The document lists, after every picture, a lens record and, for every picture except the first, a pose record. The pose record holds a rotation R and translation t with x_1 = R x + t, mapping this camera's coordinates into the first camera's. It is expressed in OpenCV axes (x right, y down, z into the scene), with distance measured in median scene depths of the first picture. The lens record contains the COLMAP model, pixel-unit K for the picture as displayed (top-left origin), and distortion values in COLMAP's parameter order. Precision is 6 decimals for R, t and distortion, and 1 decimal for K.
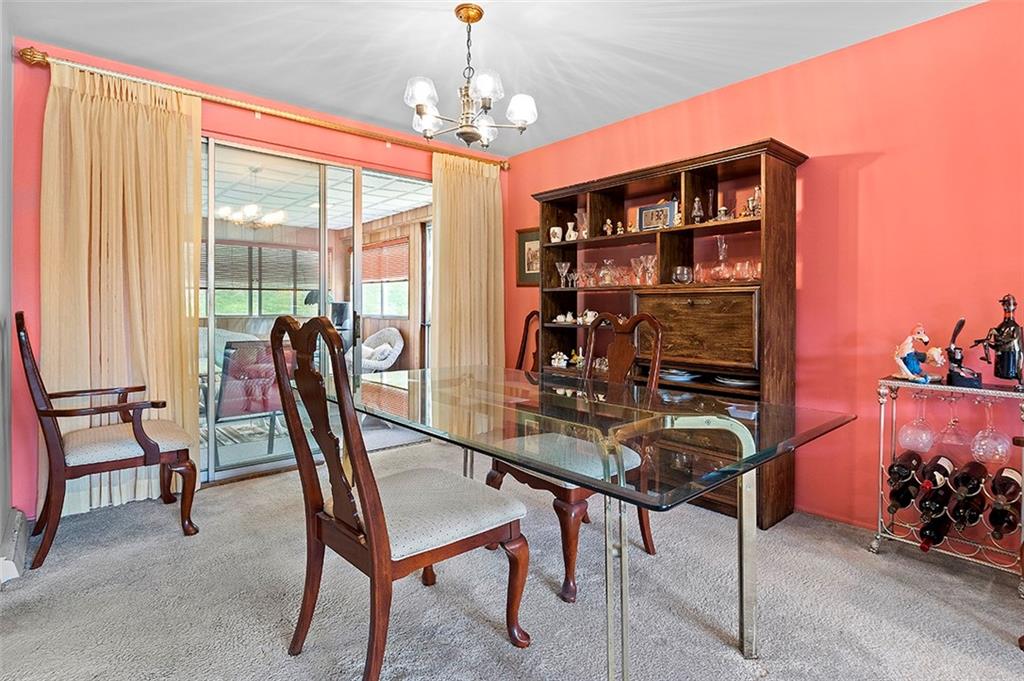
lens RADIAL K [[517.7, 0, 514.0], [0, 517.7, 307.4], [0, 0, 1]] dist [-0.002632, -0.000855]
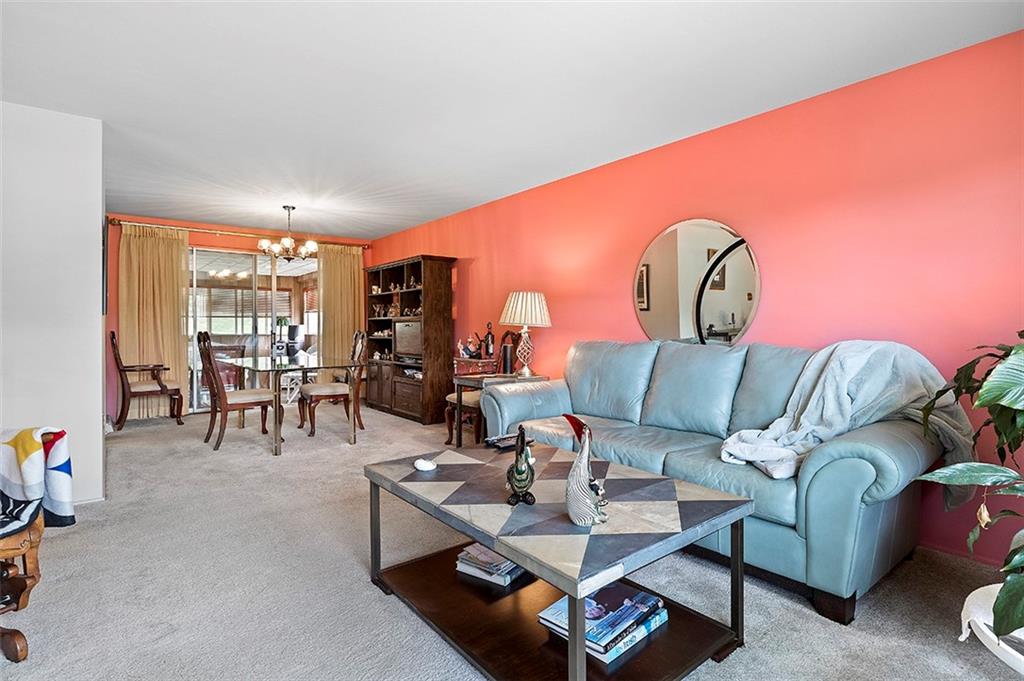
lens RADIAL K [[514.6, 0, 513.8], [0, 514.6, 326.2], [0, 0, 1]] dist [-0.005468, 0.000846]
pose [[0.998965, -0.006060, -0.045074, 0.914331], [0.005981, 0.999980, -0.001890, -0.000437], [0.045085, 0.001619, 0.998982, -1.162385]]
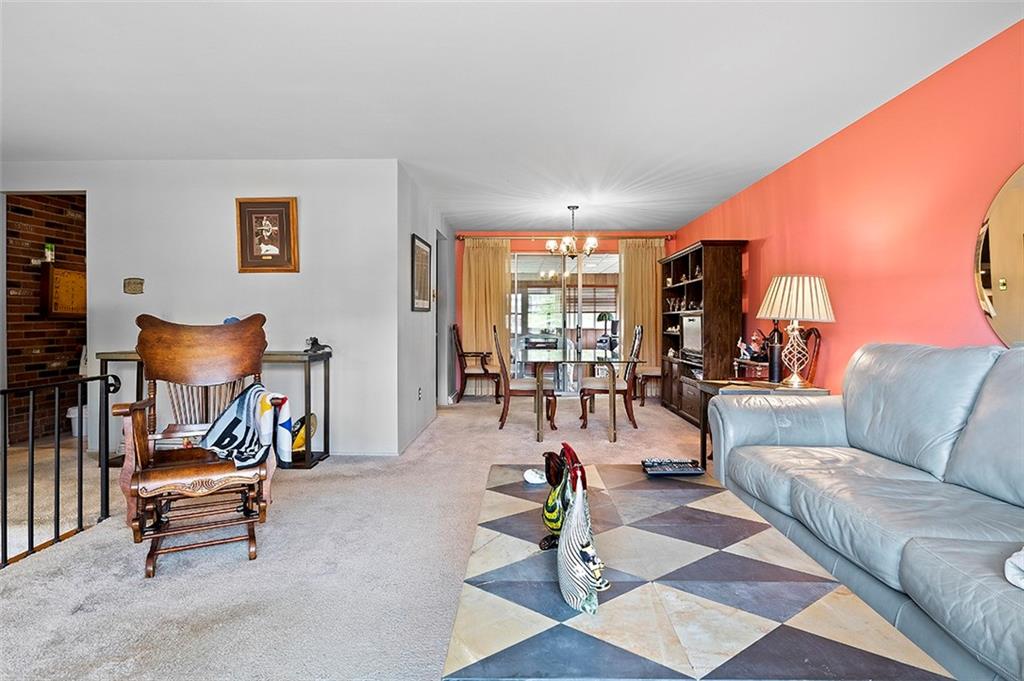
lens RADIAL K [[514.6, 0, 513.8], [0, 514.6, 326.2], [0, 0, 1]] dist [-0.005468, 0.000846]
pose [[0.739422, 0.003847, -0.673231, 1.194091], [-0.000602, 0.999987, 0.005053, 0.002521], [0.673242, -0.003331, 0.739415, -0.911897]]
